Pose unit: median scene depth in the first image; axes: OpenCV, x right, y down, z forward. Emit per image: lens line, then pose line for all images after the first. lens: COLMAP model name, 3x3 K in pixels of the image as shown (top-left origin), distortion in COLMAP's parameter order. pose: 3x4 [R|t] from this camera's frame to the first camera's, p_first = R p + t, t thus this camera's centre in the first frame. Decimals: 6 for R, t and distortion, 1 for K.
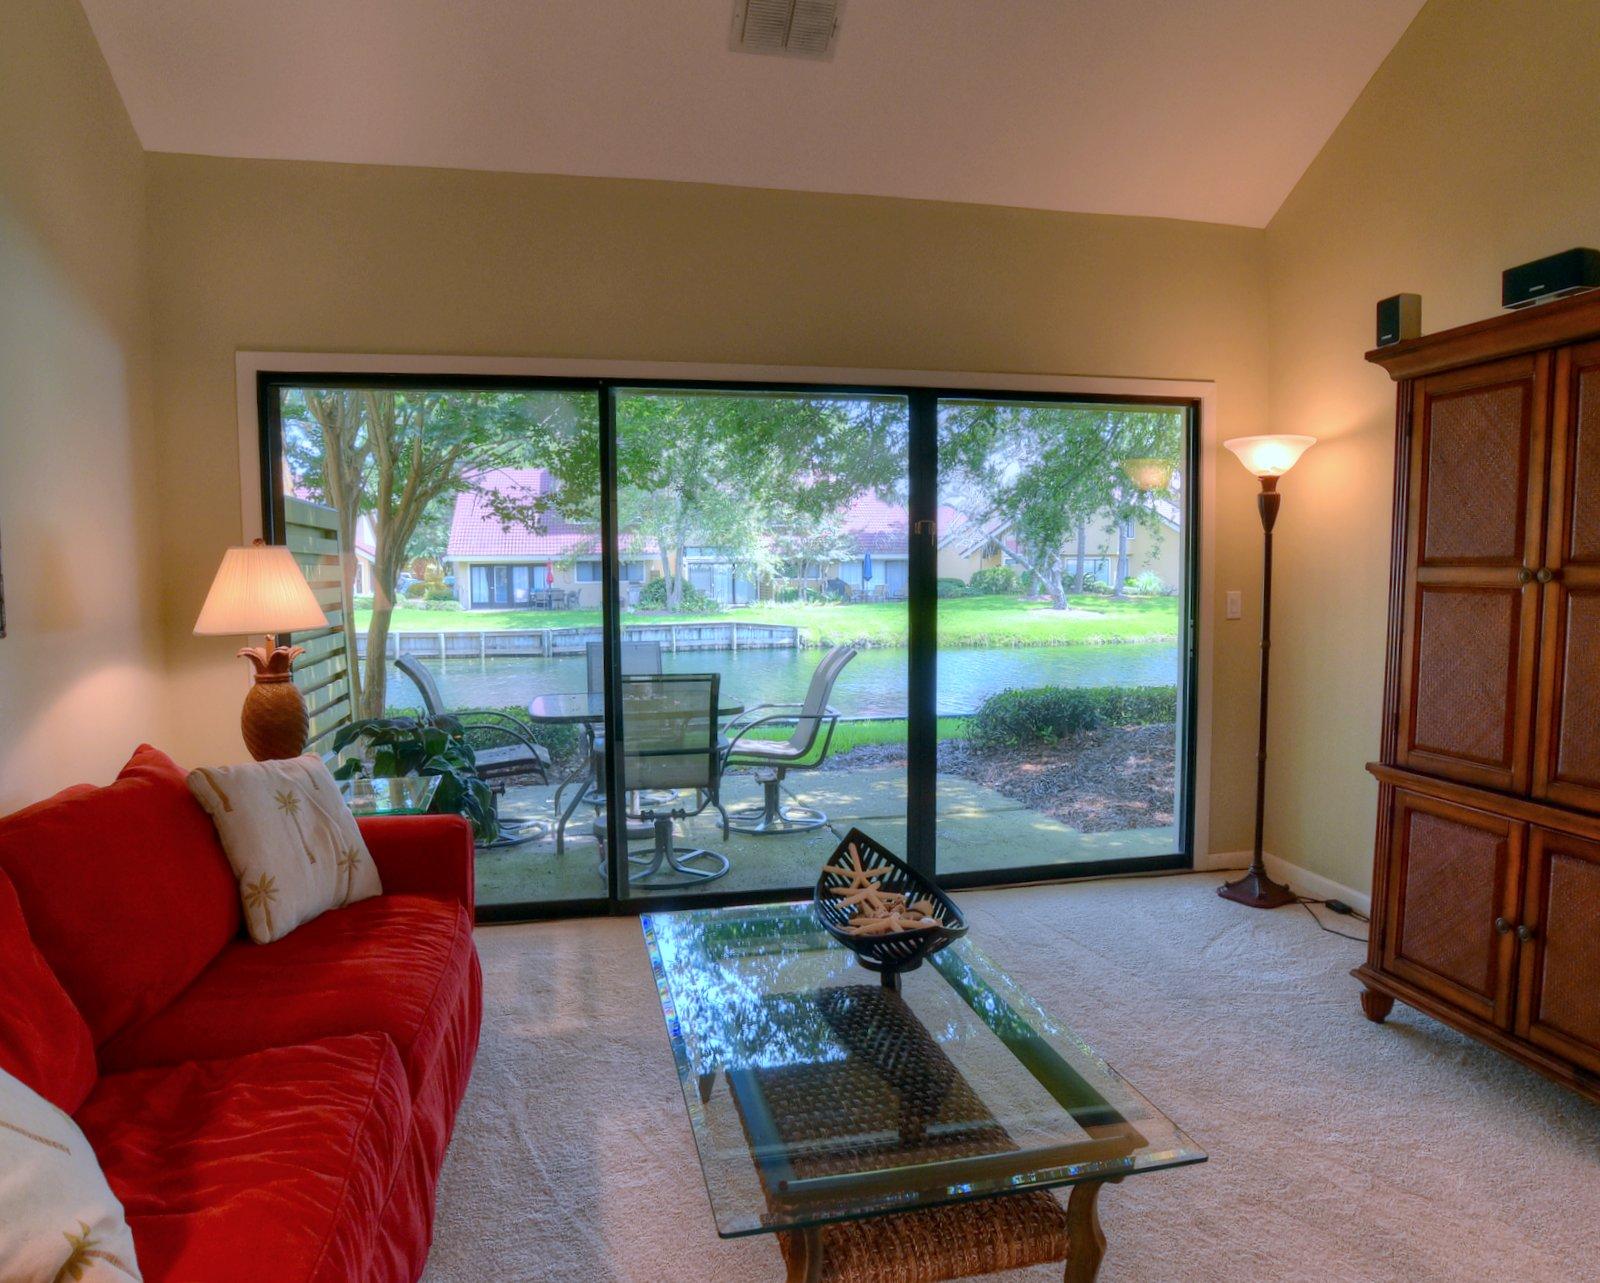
lens RADIAL K [[1016.9, 0, 800.0], [0, 1016.9, 641.5], [0, 0, 1]] dist [-0.033125, 0.028495]
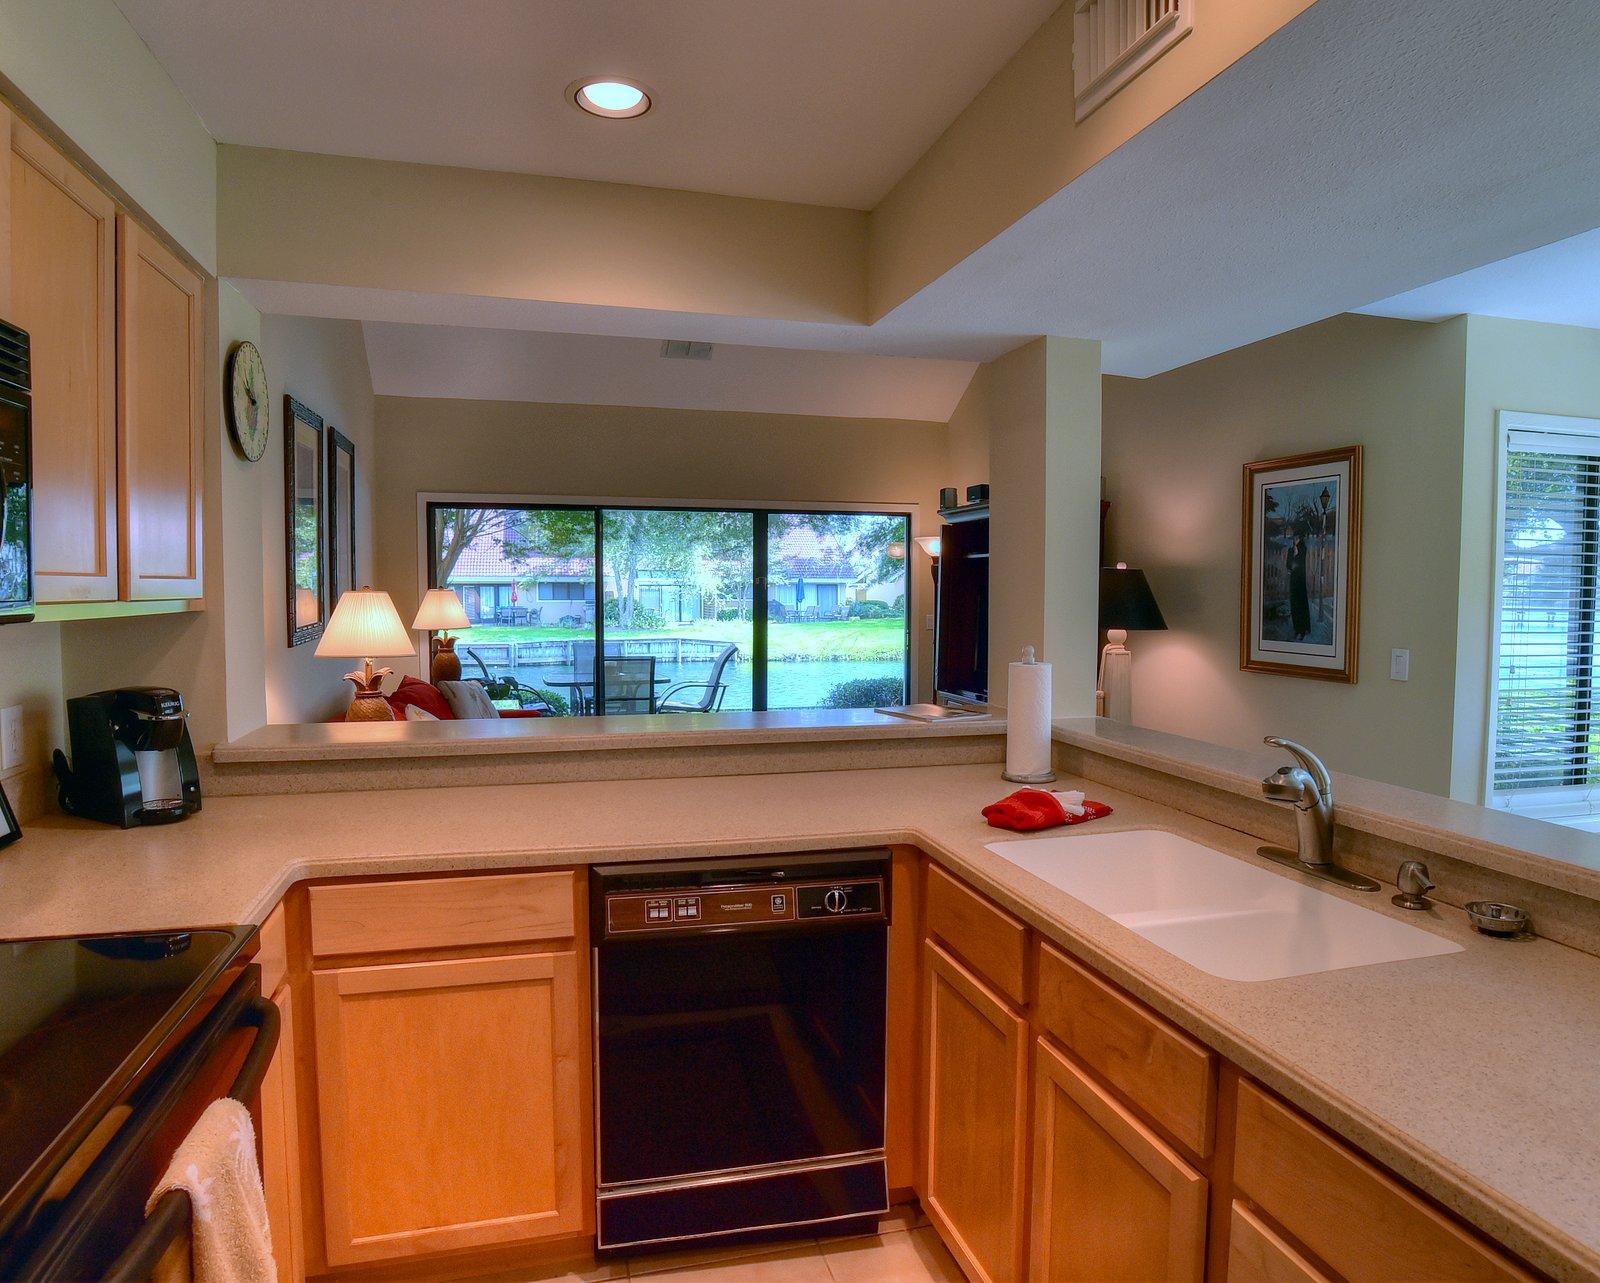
lens RADIAL K [[989.9, 0, 800.0], [0, 989.9, 641.5], [0, 0, 1]] dist [-0.075091, 0.025664]
pose [[0.998599, 0.007203, 0.052417, 0.108830], [-0.006243, 0.999810, -0.018463, 0.043624], [-0.052540, 0.018110, 0.998455, -0.992455]]
